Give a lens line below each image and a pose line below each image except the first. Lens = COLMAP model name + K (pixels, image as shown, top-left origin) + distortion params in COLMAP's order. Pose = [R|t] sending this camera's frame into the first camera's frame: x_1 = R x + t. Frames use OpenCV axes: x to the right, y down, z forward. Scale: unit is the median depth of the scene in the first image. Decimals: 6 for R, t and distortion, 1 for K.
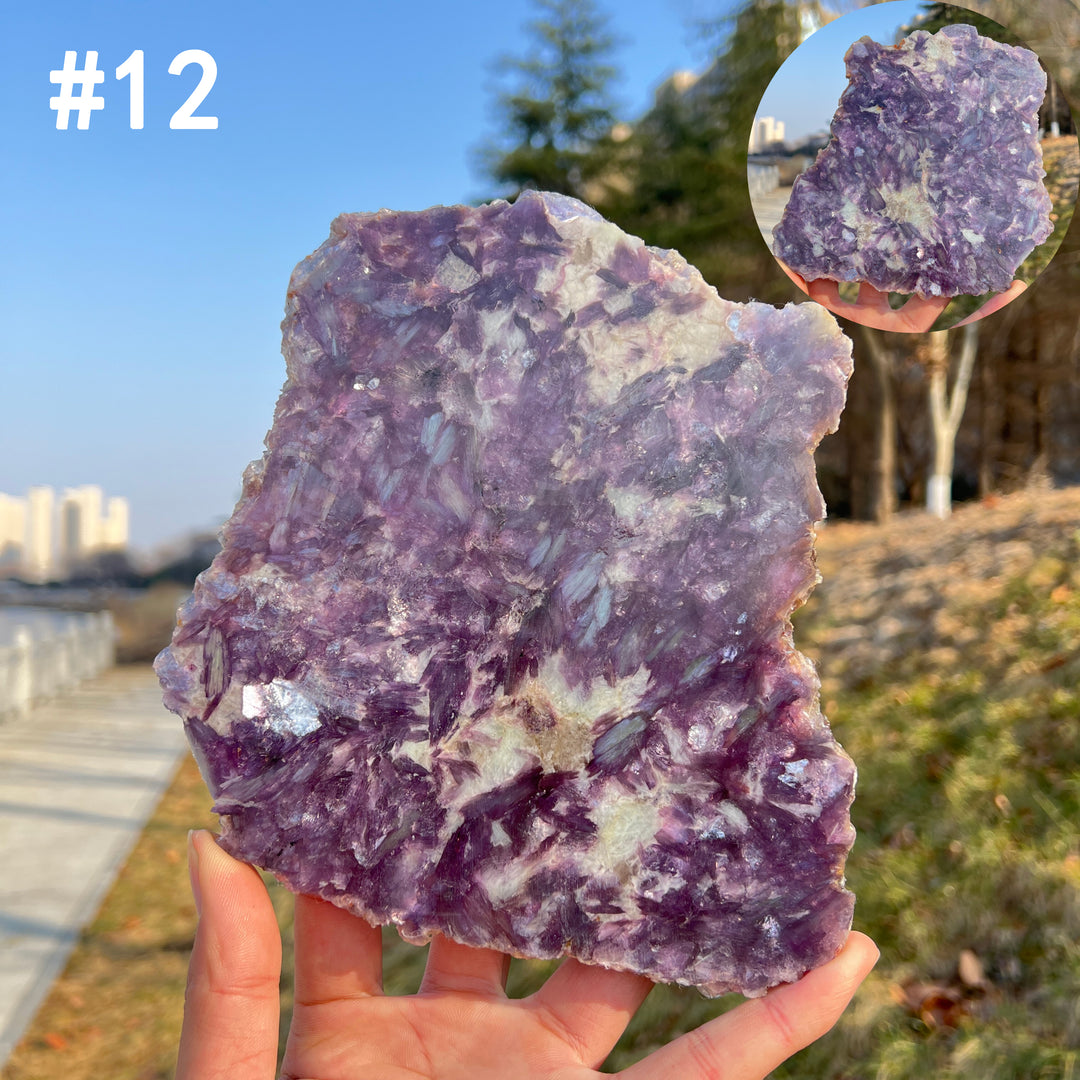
lens RADIAL K [[1113.2, 0, 540.0], [0, 1113.2, 540.0], [0, 0, 1]] dist [0.003601, -0.002031]
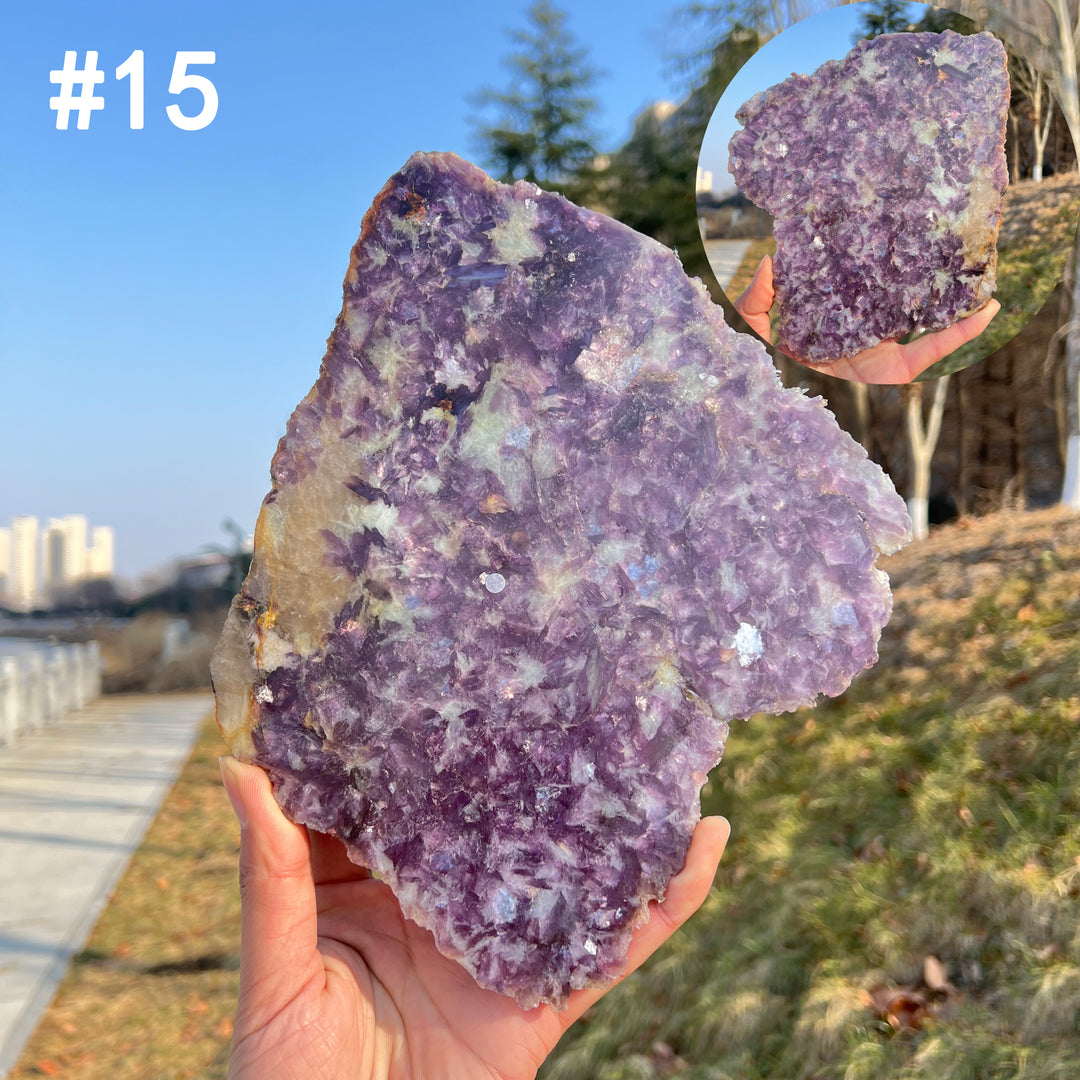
lens RADIAL K [[1109.9, 0, 538.3], [0, 1109.9, 535.5], [0, 0, 1]] dist [0.003403, 0.001564]
pose [[0.999883, -0.010125, 0.011478, 0.003179], [0.010418, 0.999615, -0.025700, -0.001910], [-0.011214, 0.025817, 0.999604, -0.026652]]
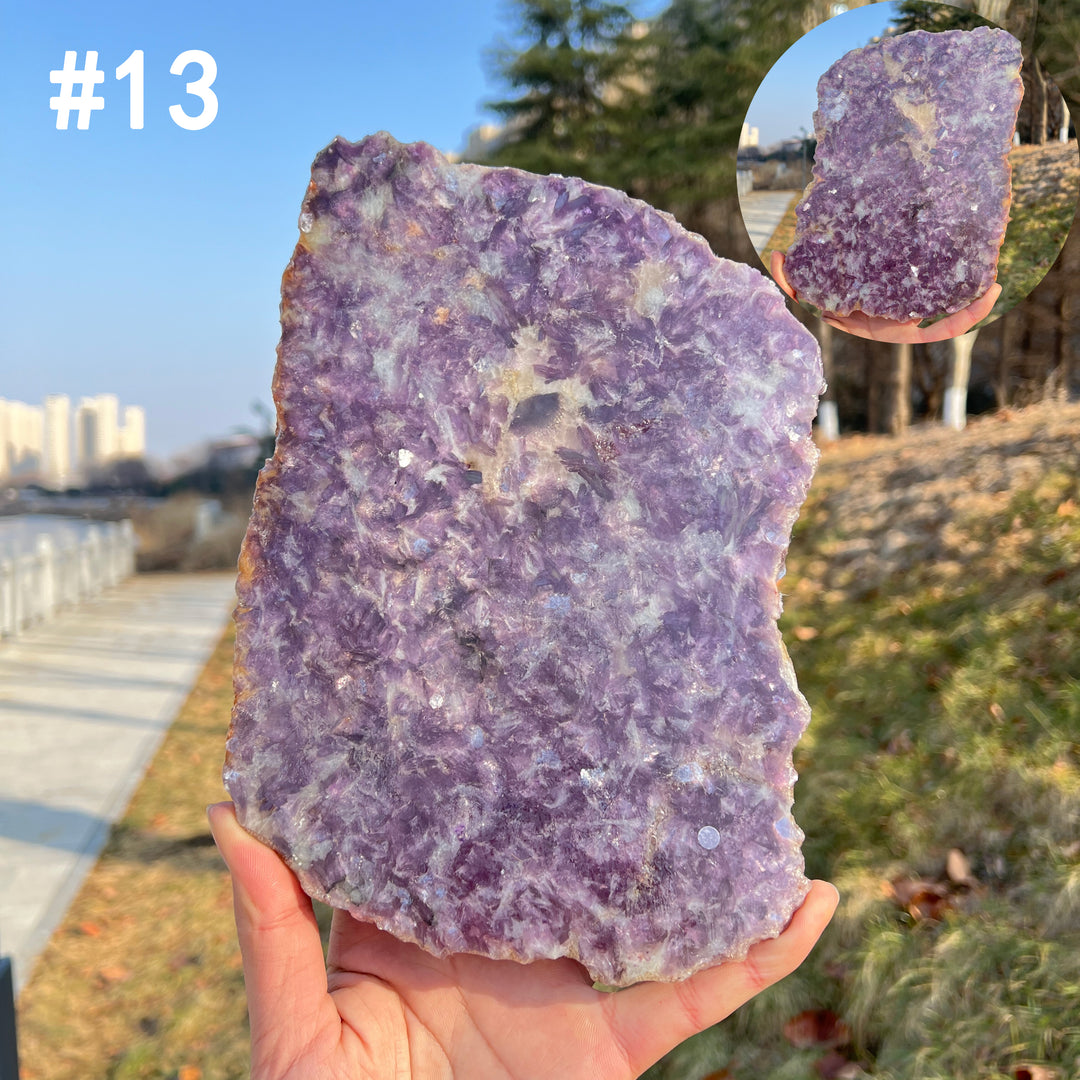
lens RADIAL K [[1109.9, 0, 538.3], [0, 1109.9, 535.5], [0, 0, 1]] dist [0.003403, 0.001564]
pose [[0.999887, 0.003964, -0.014523, 0.002548], [-0.002833, 0.997022, 0.077061, -0.003089], [0.014785, -0.077011, 0.996921, -0.013614]]
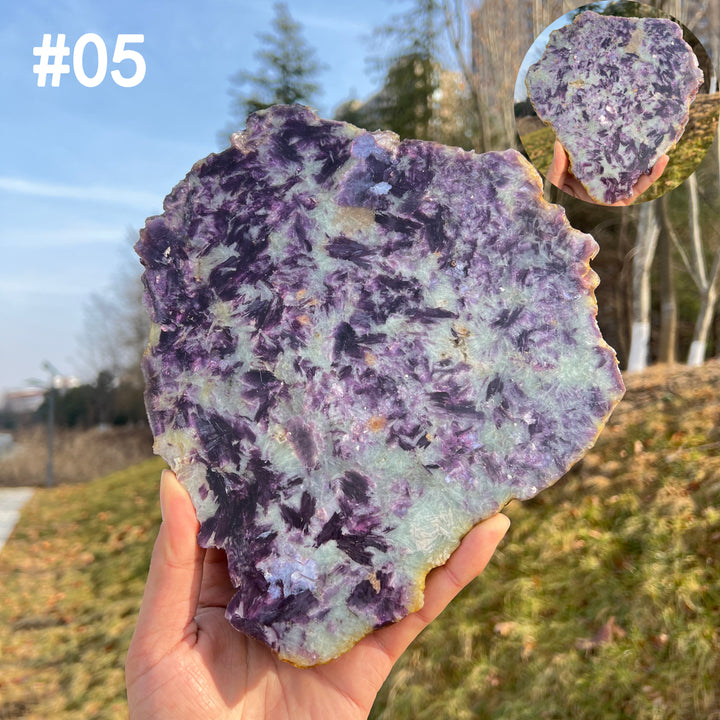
lens RADIAL K [[741.4, 0, 351.0], [0, 741.4, 360.7], [0, 0, 1]] dist [-0.003465, 0.012358]
pose [[0.990946, 0.023302, 0.132224, -0.055951], [-0.015791, 0.998216, -0.057574, 0.012621], [-0.133330, 0.054964, 0.989546, 0.127983]]
